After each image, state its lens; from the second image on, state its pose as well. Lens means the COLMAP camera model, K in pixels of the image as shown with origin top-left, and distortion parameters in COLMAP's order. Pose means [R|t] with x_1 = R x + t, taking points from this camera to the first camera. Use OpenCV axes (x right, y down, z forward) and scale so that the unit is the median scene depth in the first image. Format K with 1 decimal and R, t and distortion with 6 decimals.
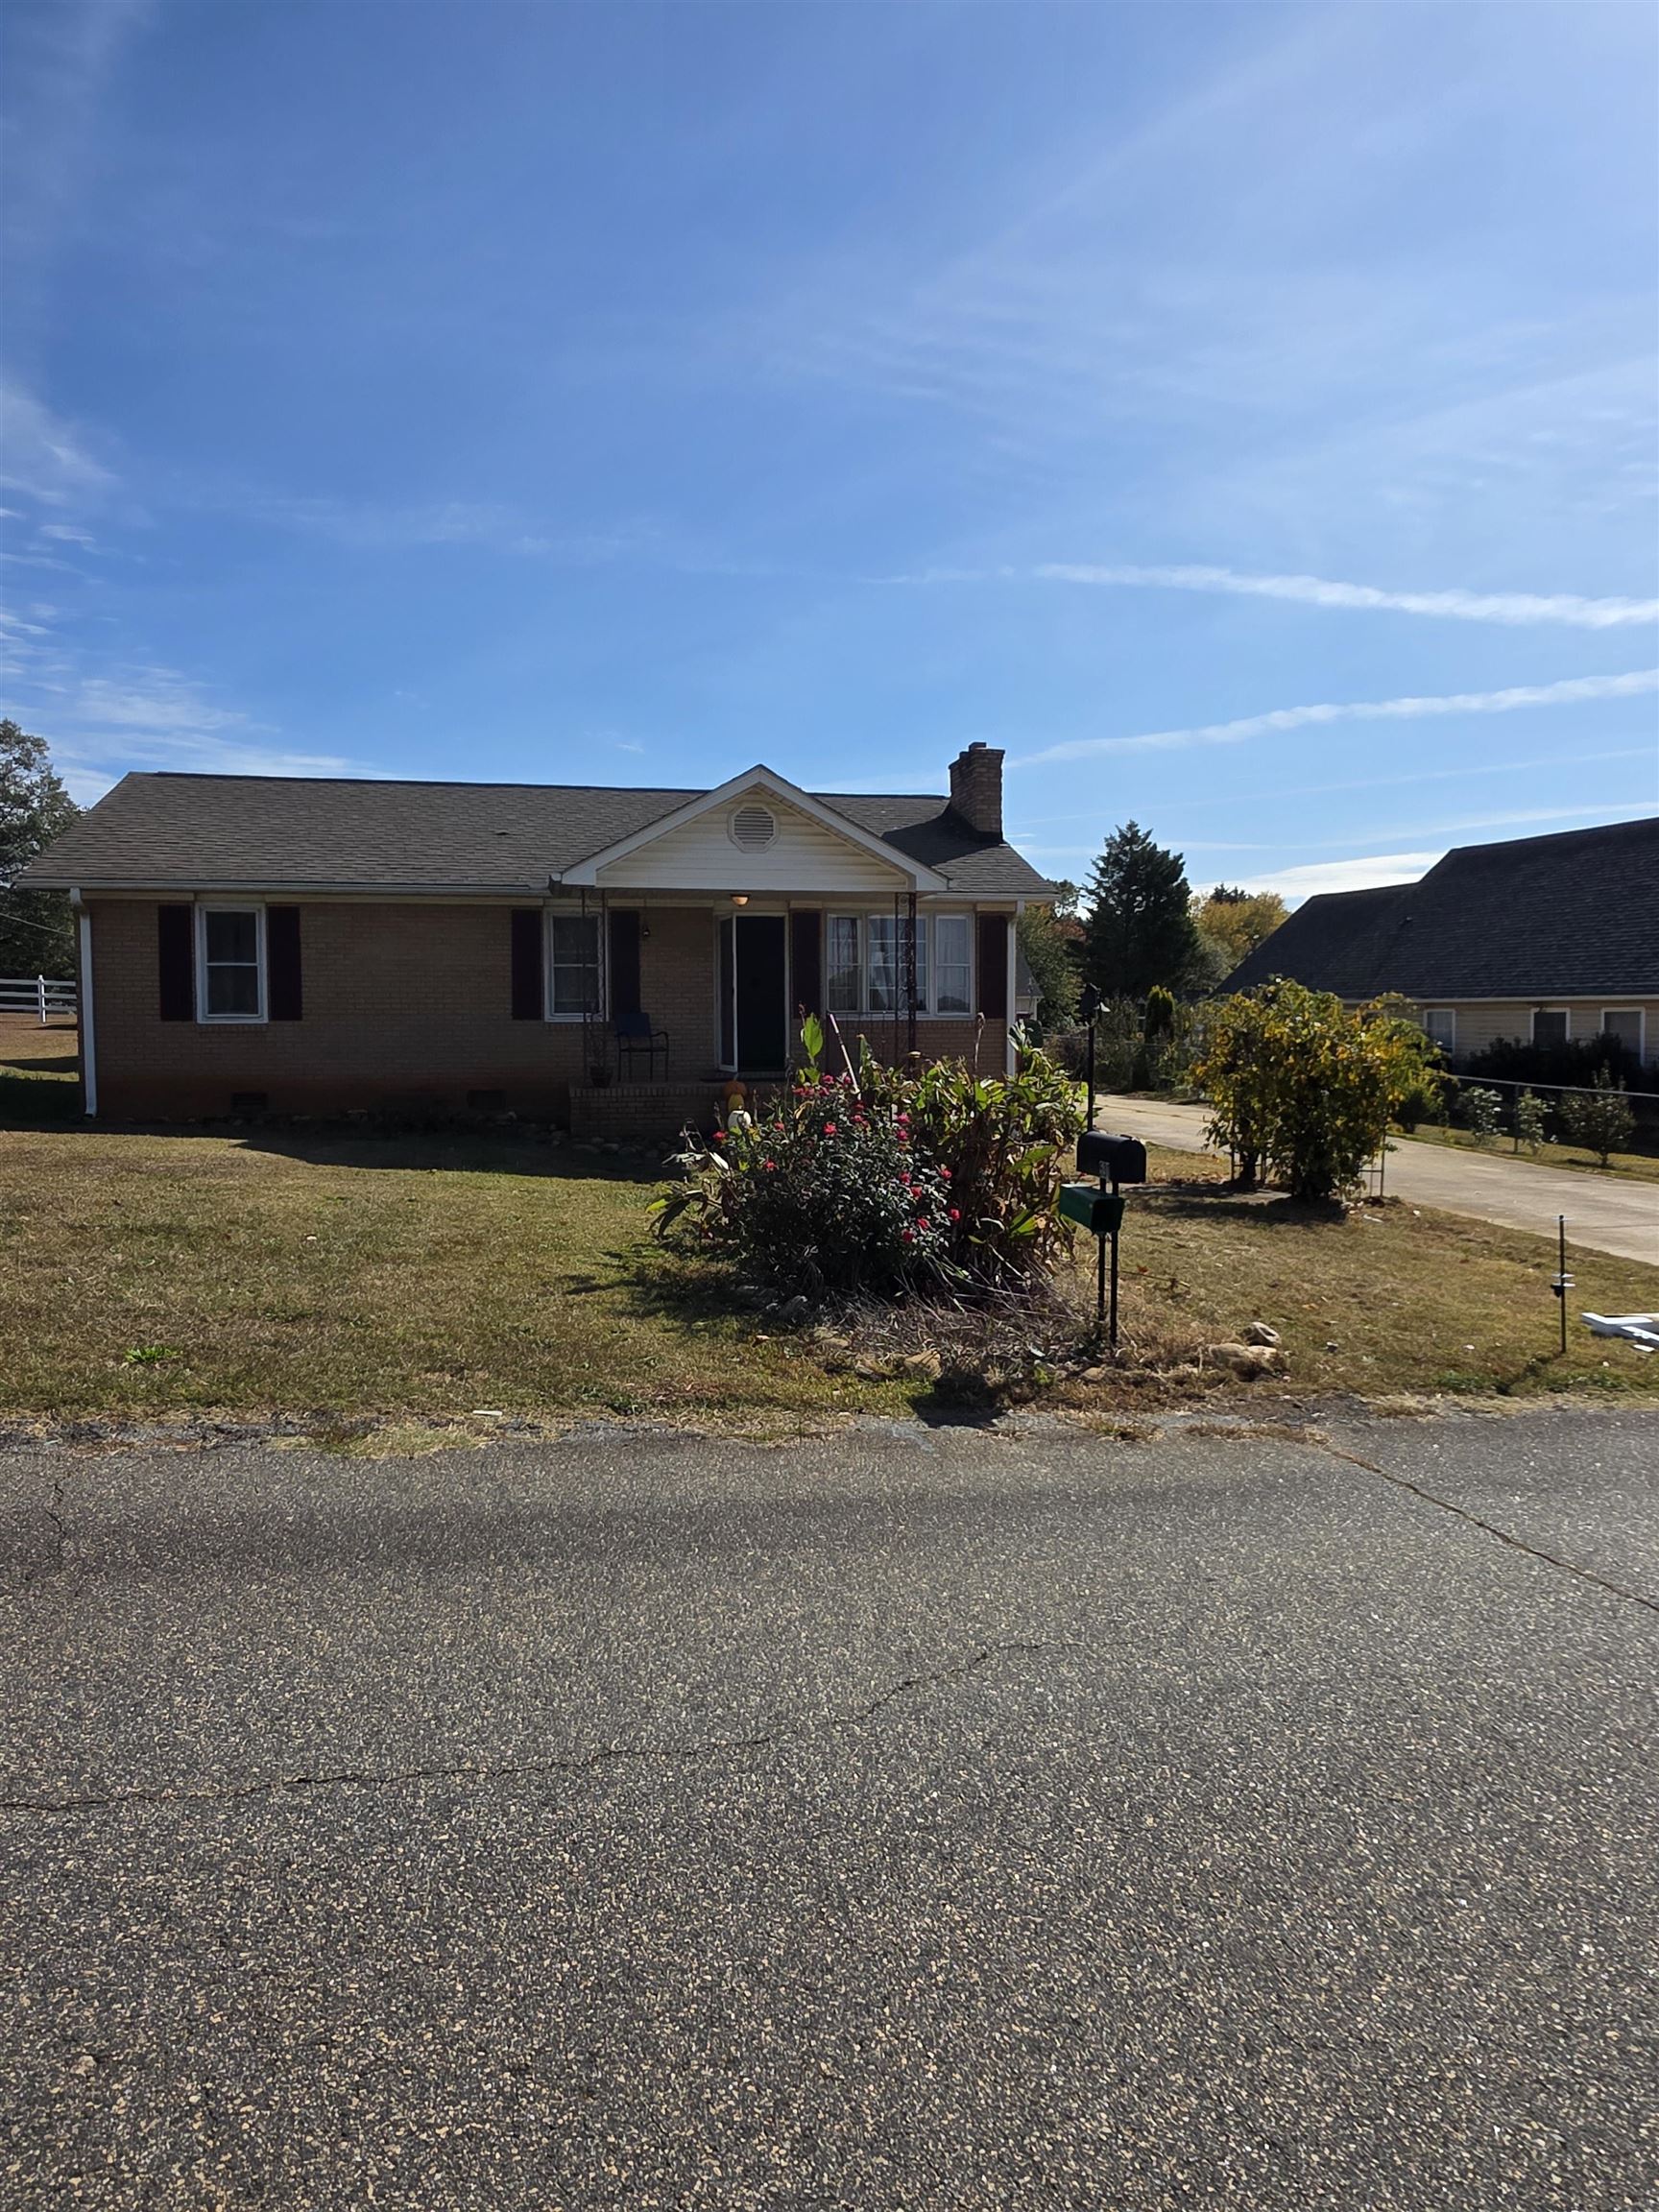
lens RADIAL K [[1370.4, 0, 831.9], [0, 1370.4, 1093.4], [0, 0, 1]] dist [0.000793, 0.001136]
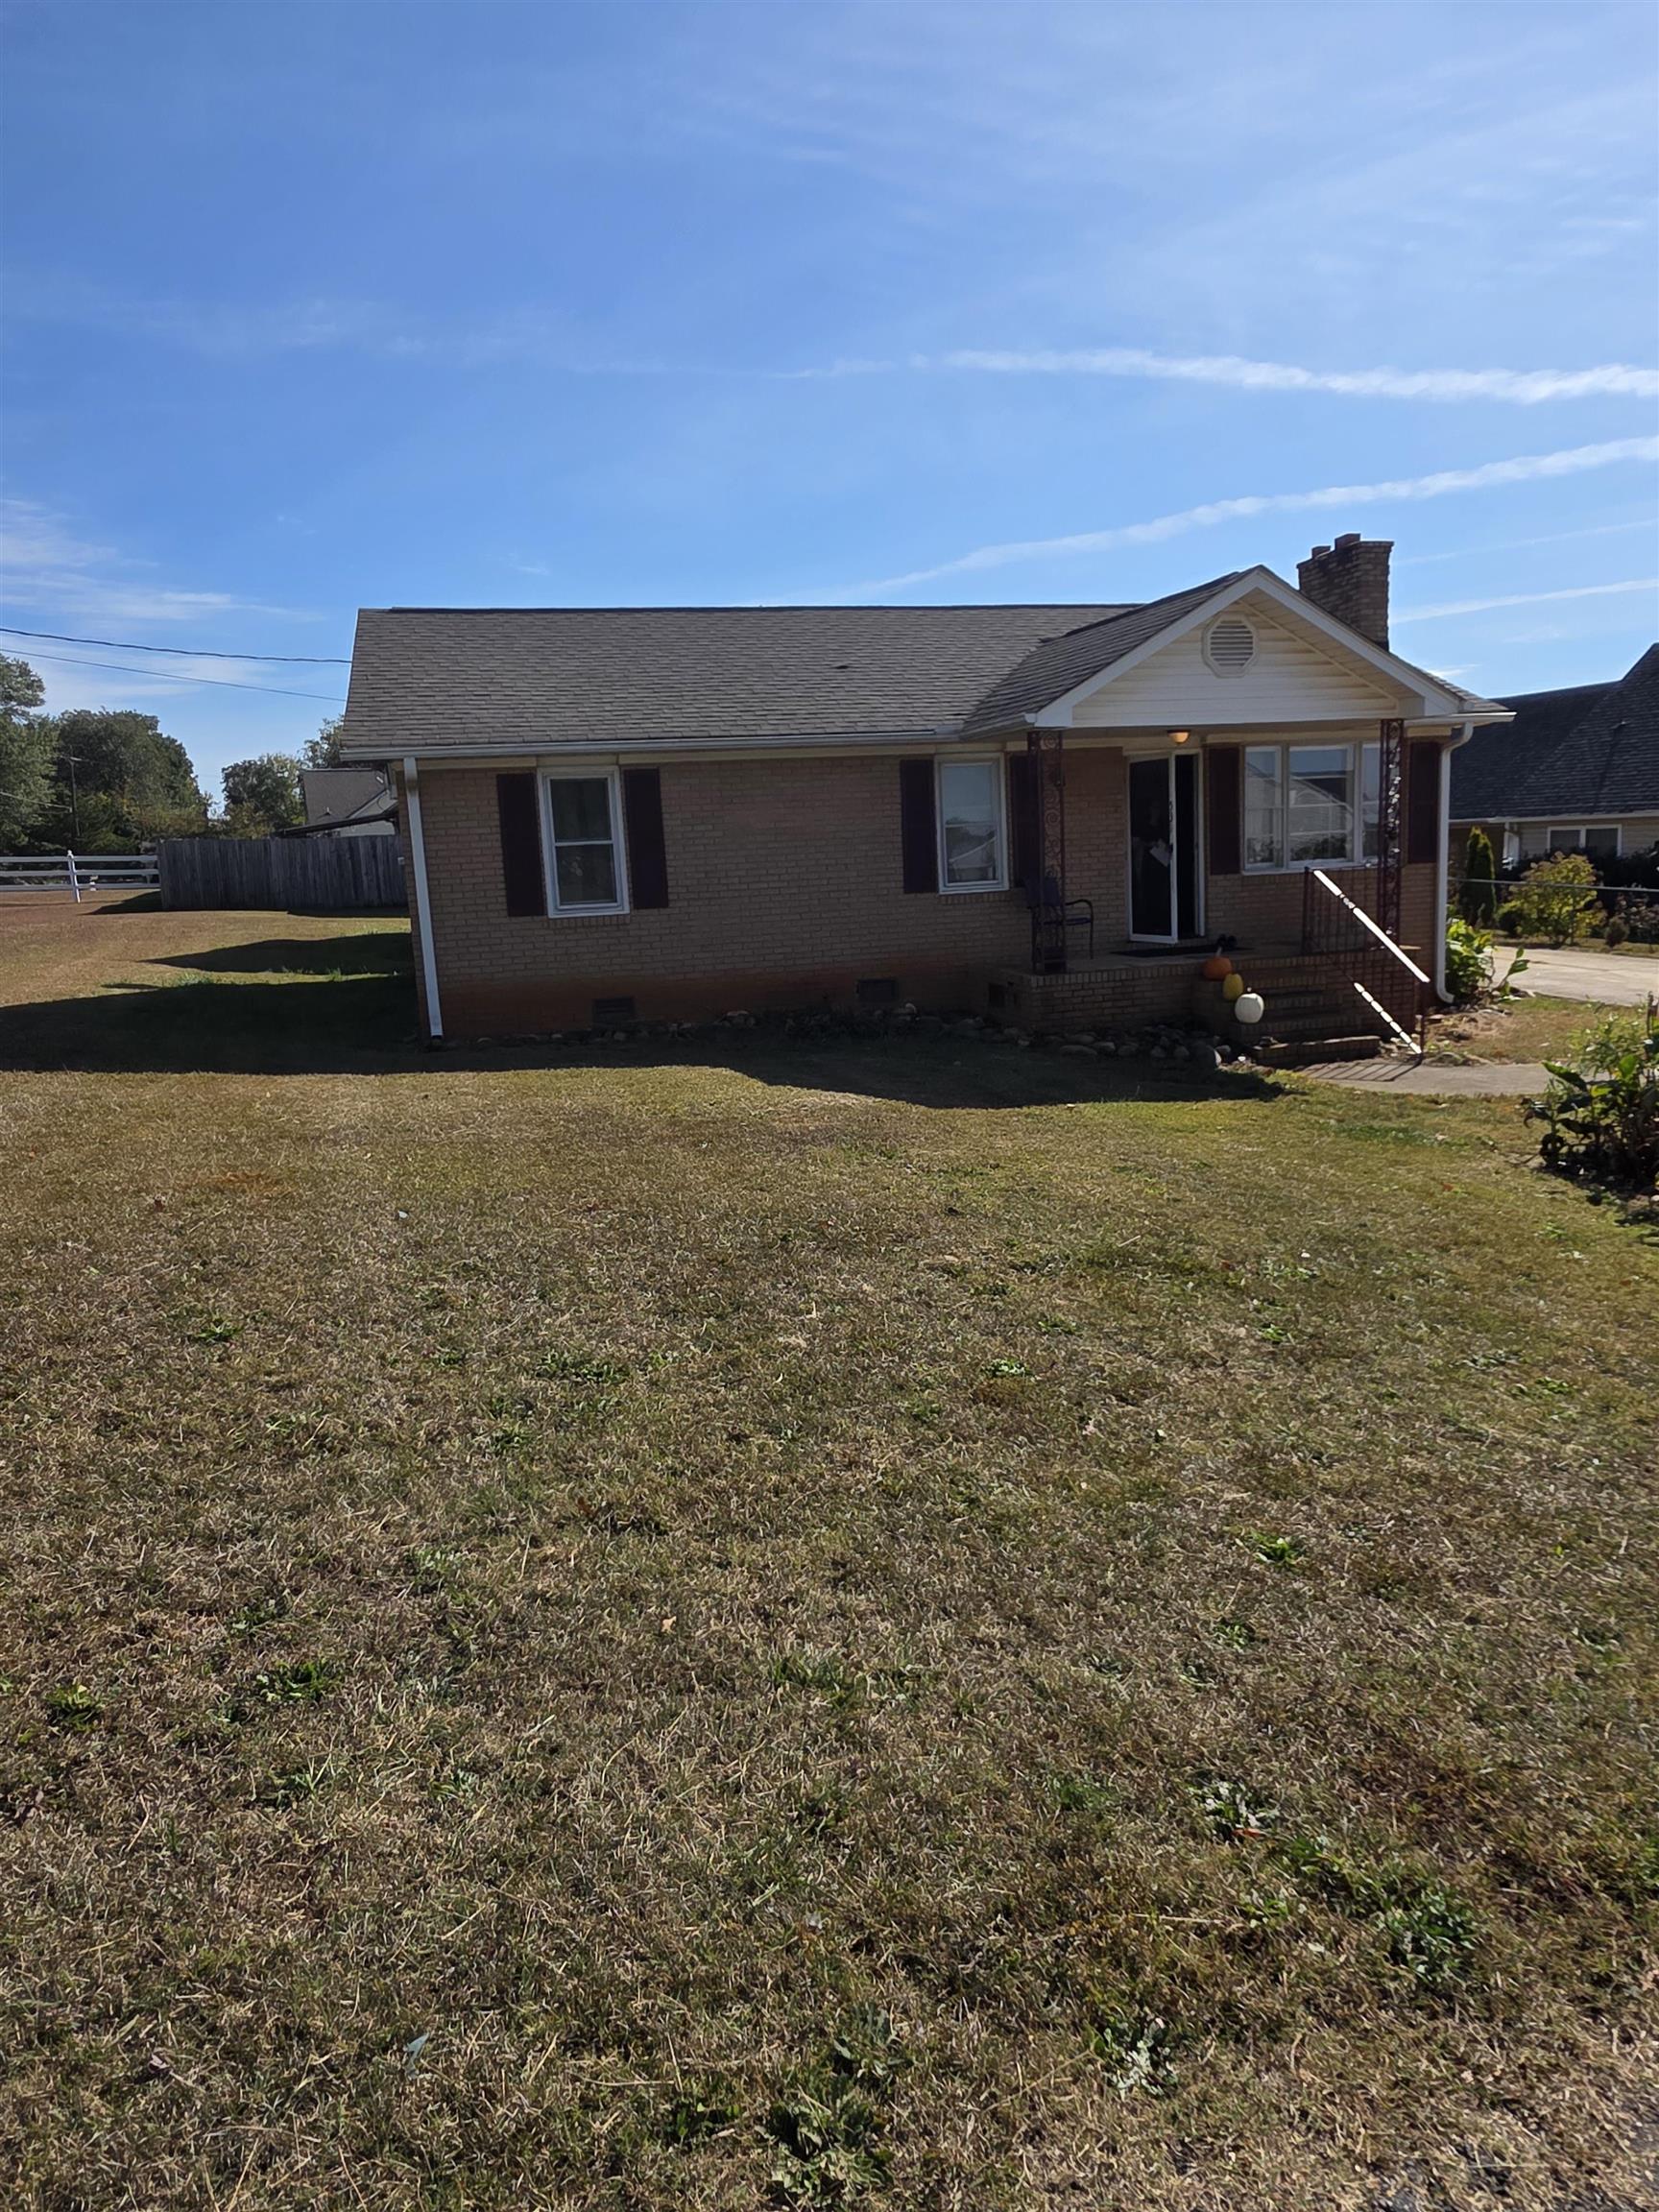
lens RADIAL K [[1370.4, 0, 828.5], [0, 1370.4, 1110.6], [0, 0, 1]] dist [0.000793, 0.001136]
pose [[0.997757, -0.053241, 0.040587, -0.330687], [0.047332, 0.989748, 0.134754, -0.038868], [-0.047345, -0.132530, 0.990048, 0.153619]]
